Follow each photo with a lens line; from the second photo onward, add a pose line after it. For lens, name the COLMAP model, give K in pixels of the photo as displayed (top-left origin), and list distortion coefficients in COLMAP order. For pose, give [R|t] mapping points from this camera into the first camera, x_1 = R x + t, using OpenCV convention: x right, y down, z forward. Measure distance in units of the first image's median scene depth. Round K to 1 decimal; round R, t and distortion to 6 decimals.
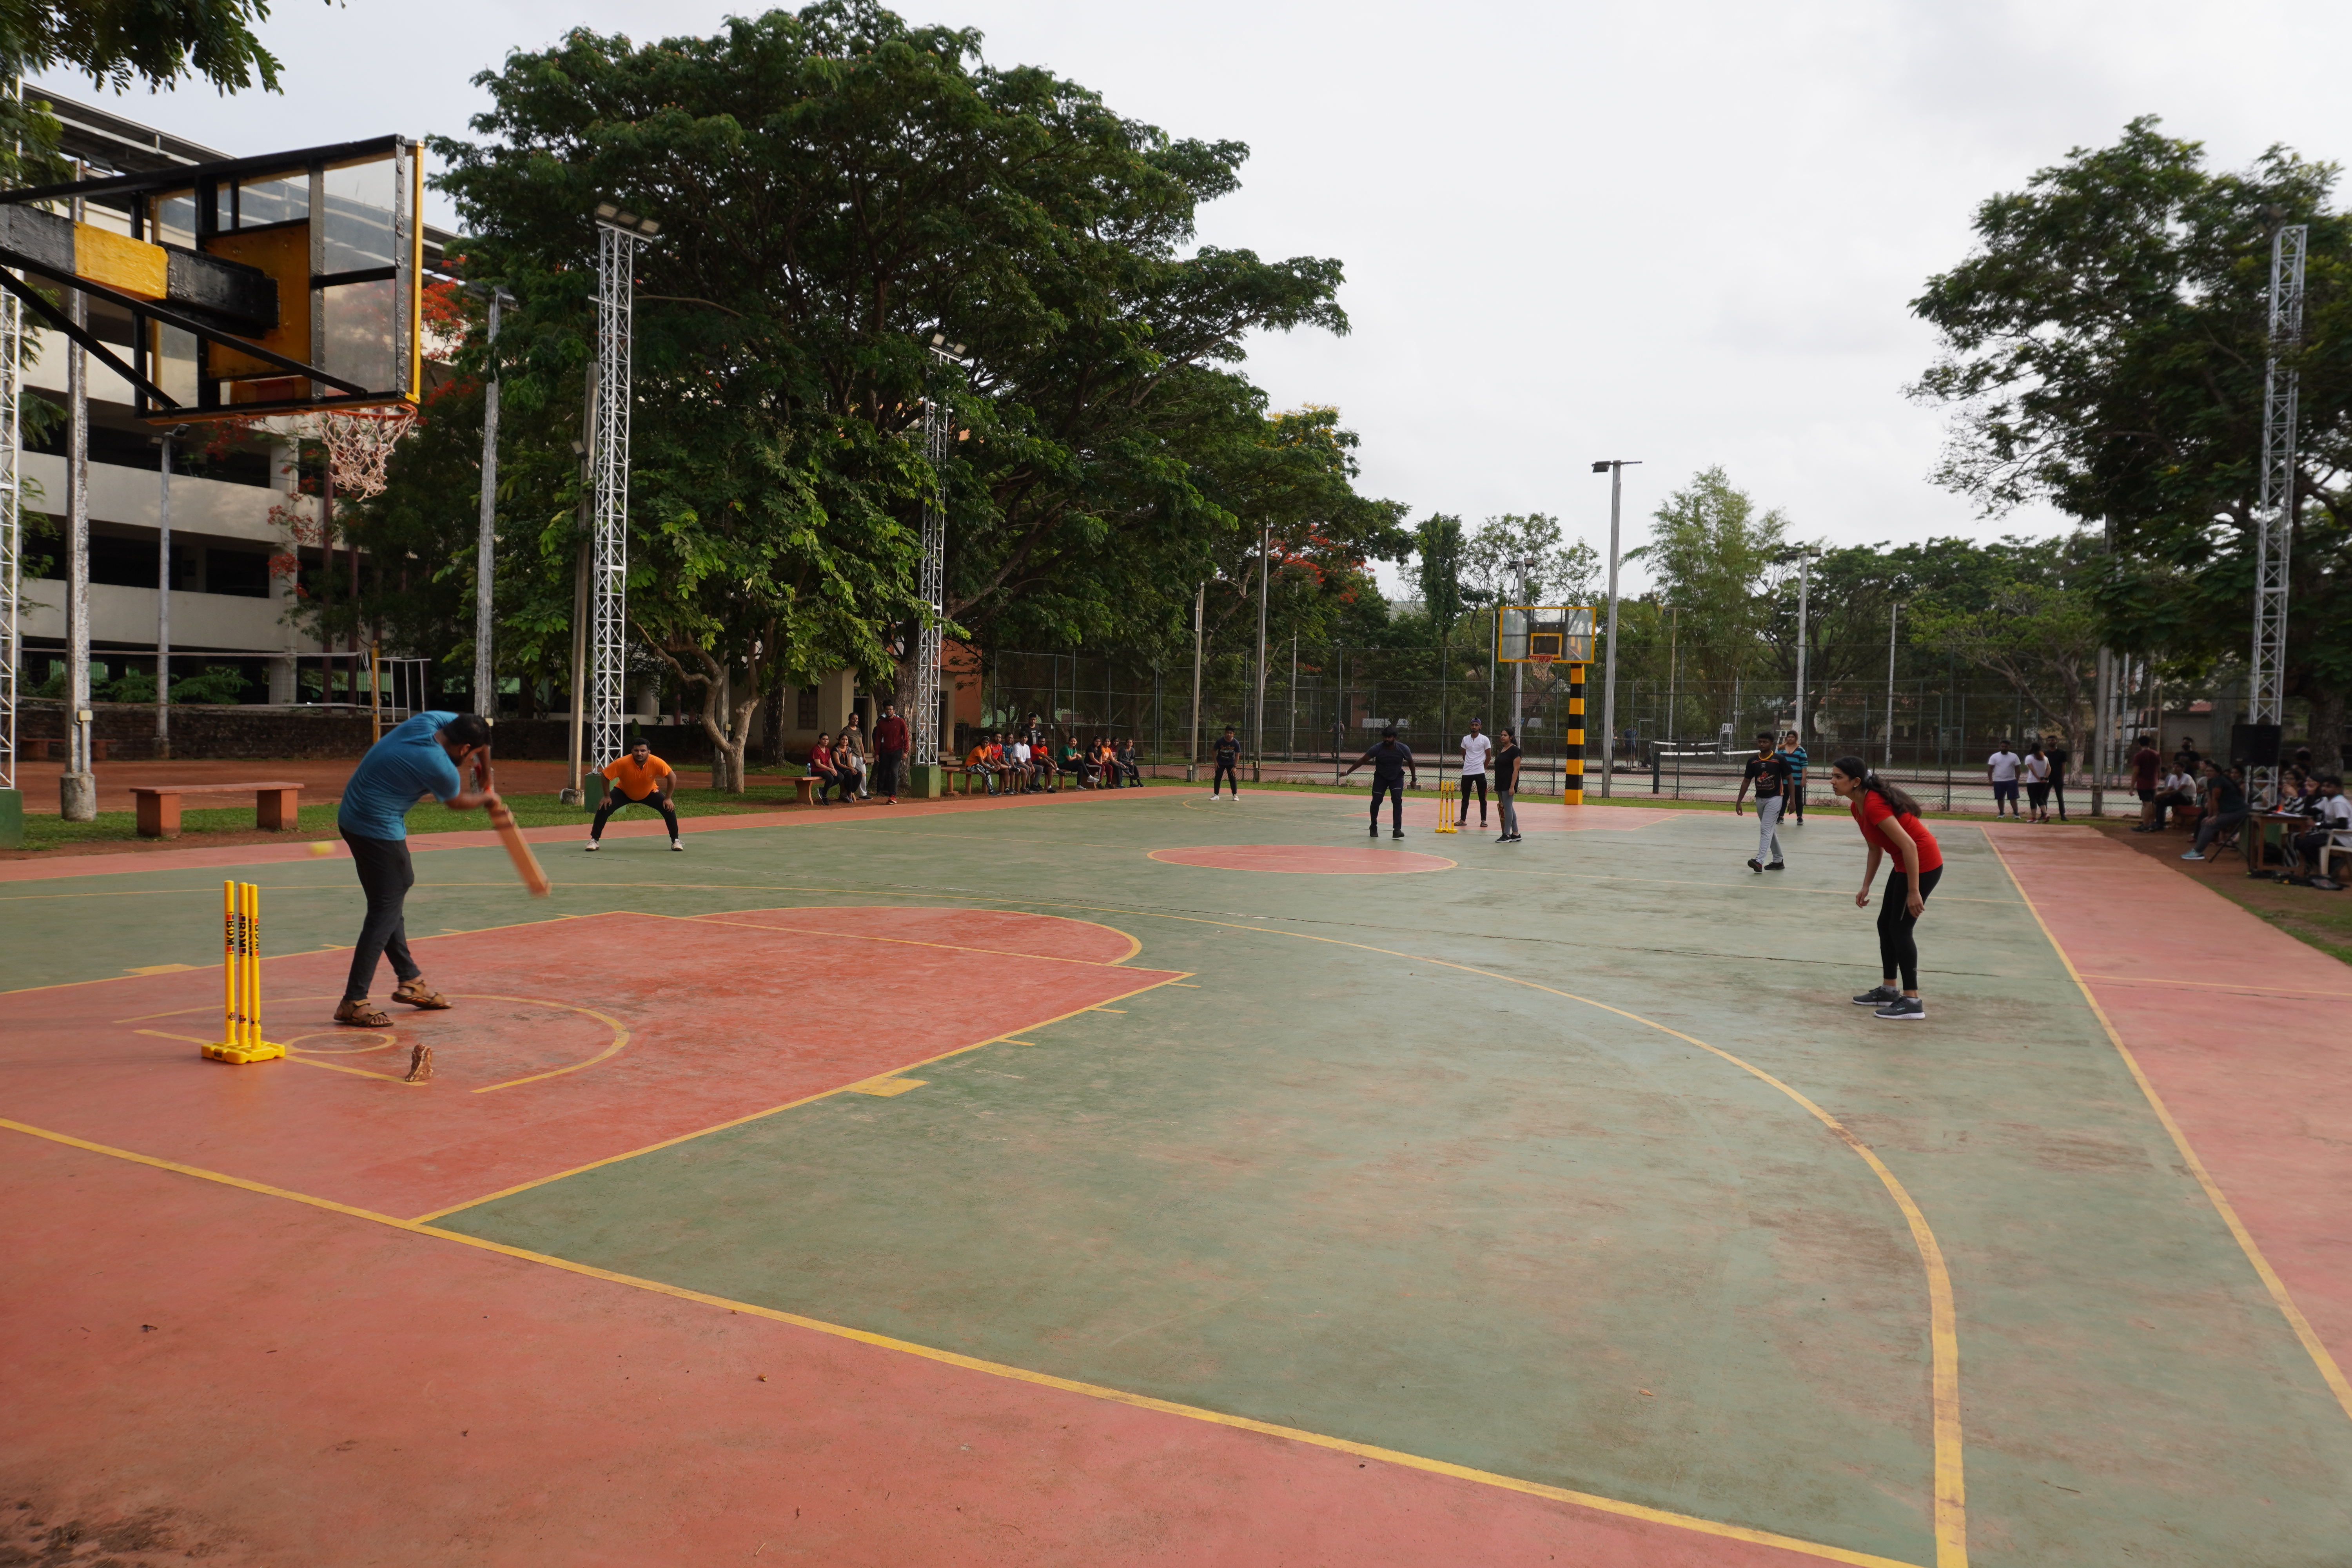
lens RADIAL K [[1574.6, 0, 1181.2], [0, 1574.6, 777.4], [0, 0, 1]] dist [-0.040968, 0.022835]
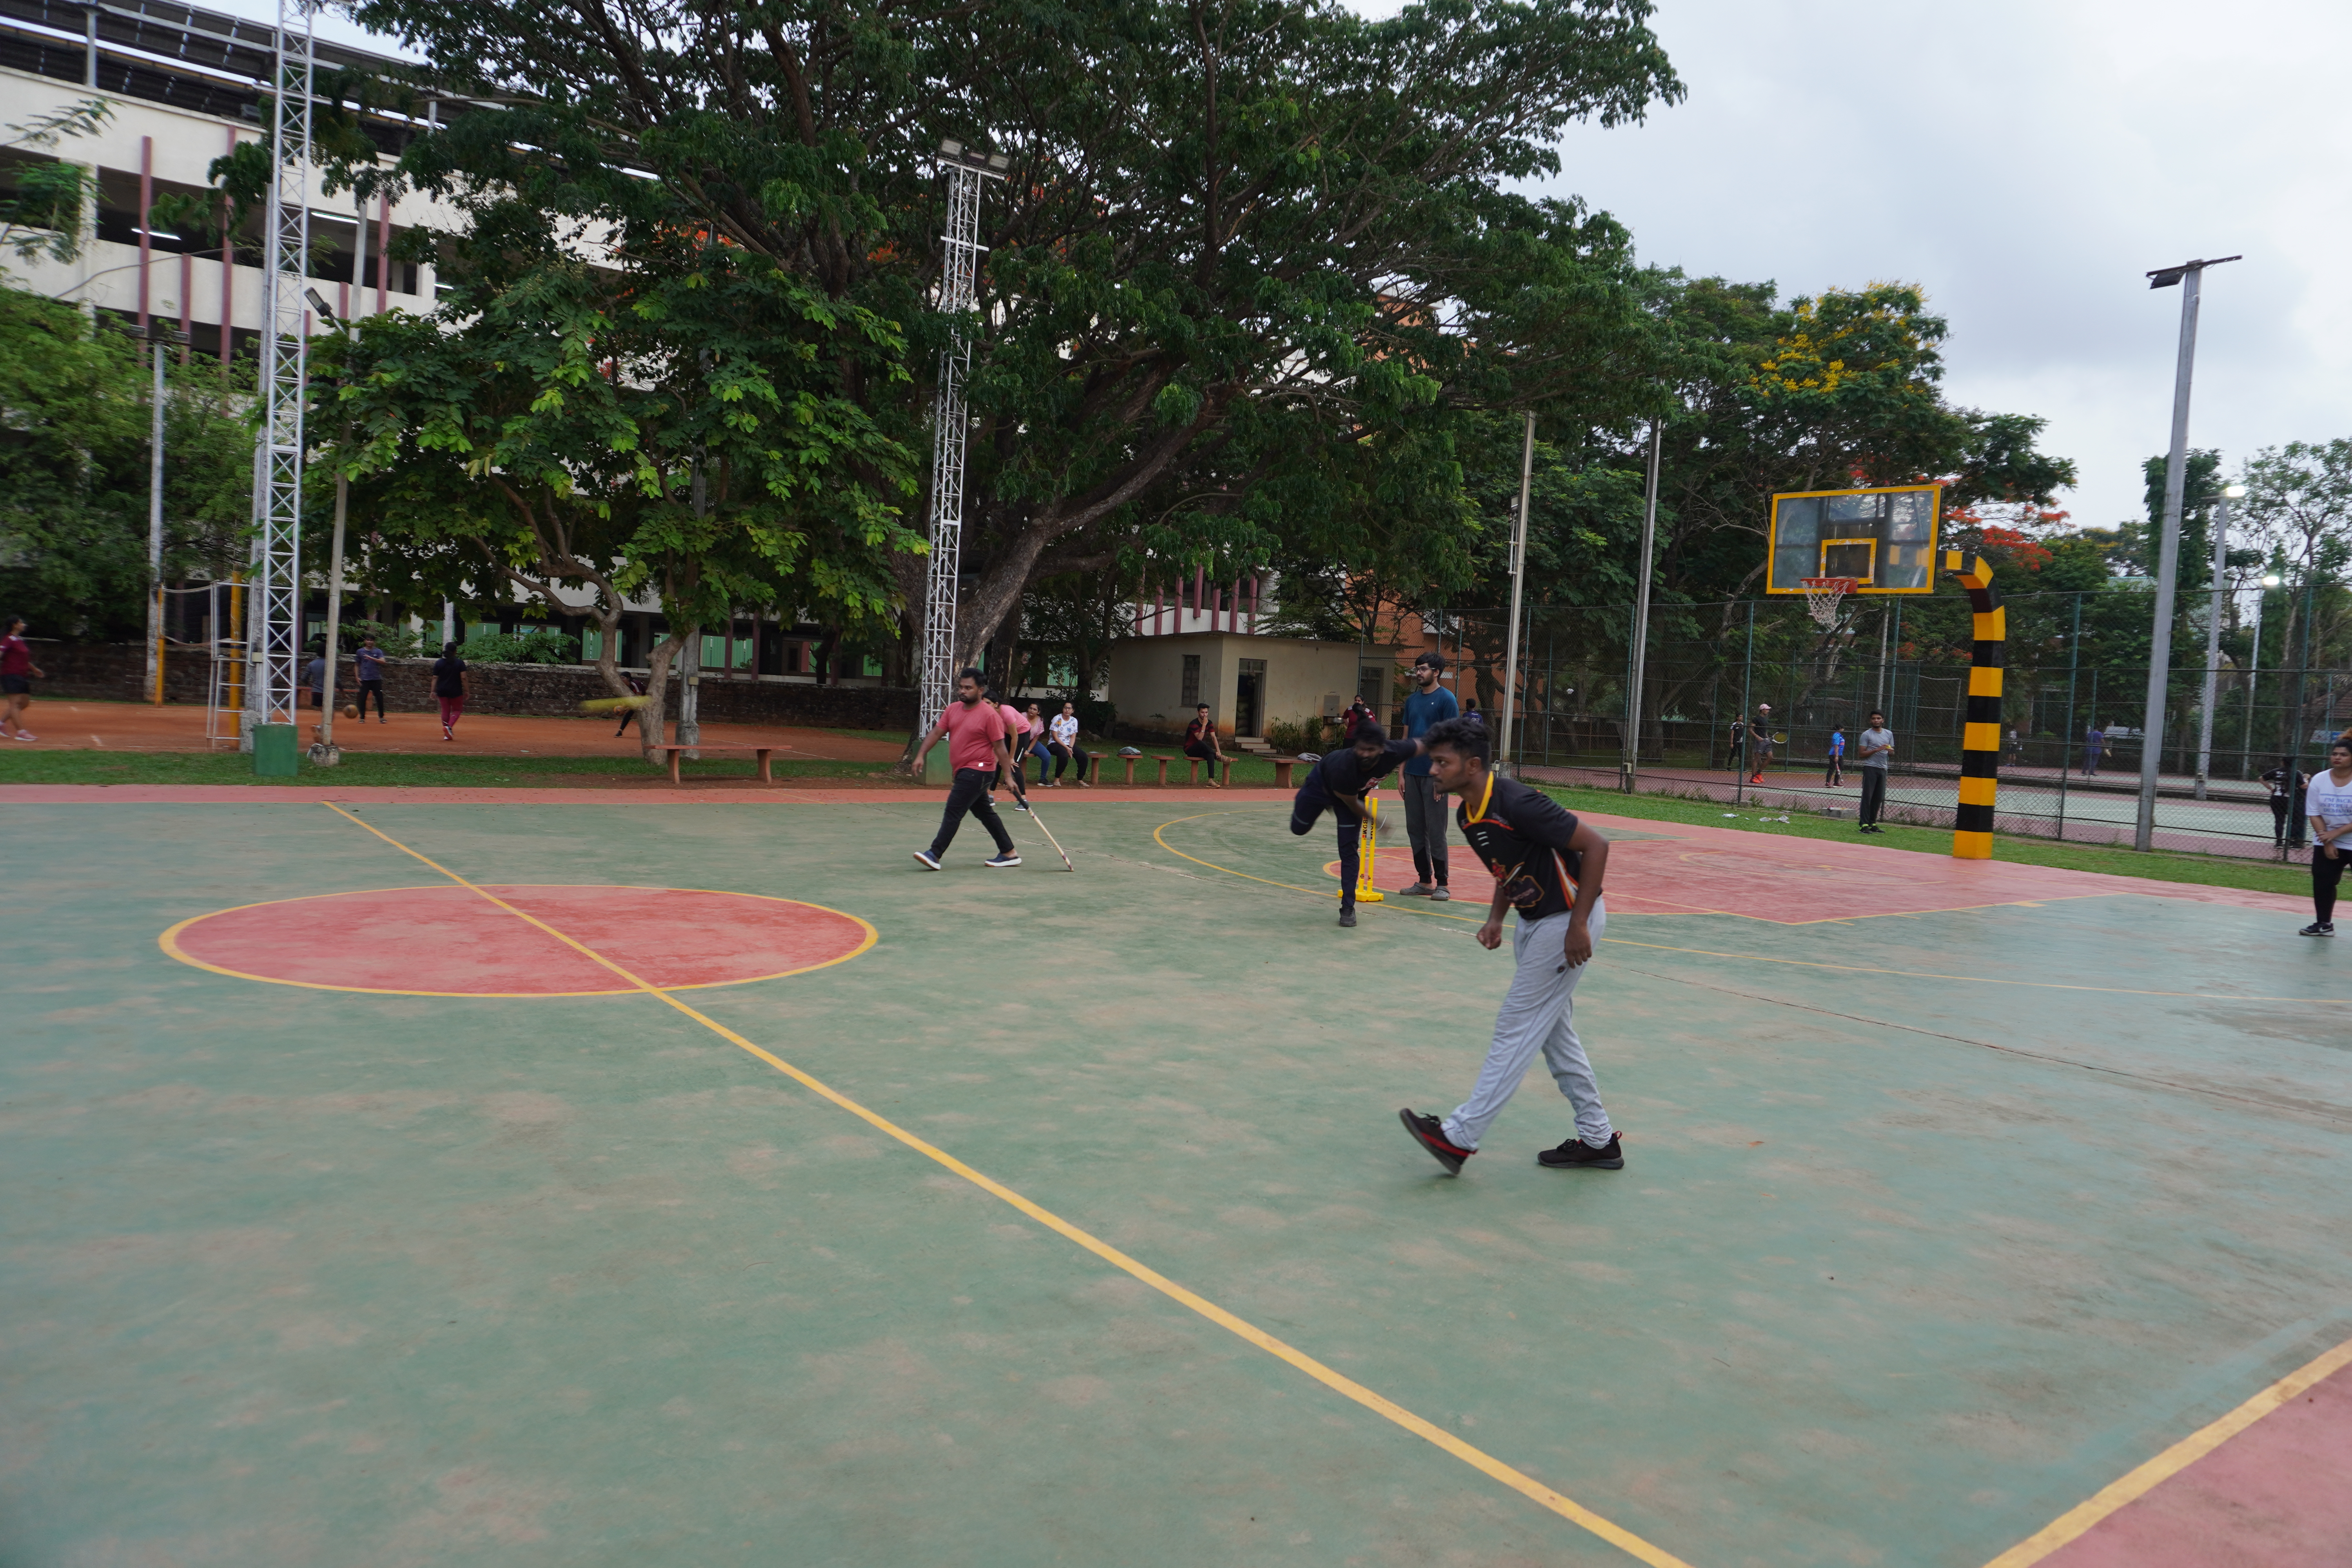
lens RADIAL K [[1574.6, 0, 1174.9], [0, 1574.6, 774.2], [0, 0, 1]] dist [-0.040968, 0.022835]
pose [[0.882516, 0.045346, -0.468091, 0.217926], [-0.045009, 0.998916, 0.011912, -0.005253], [0.468123, 0.010556, 0.883600, 0.320098]]
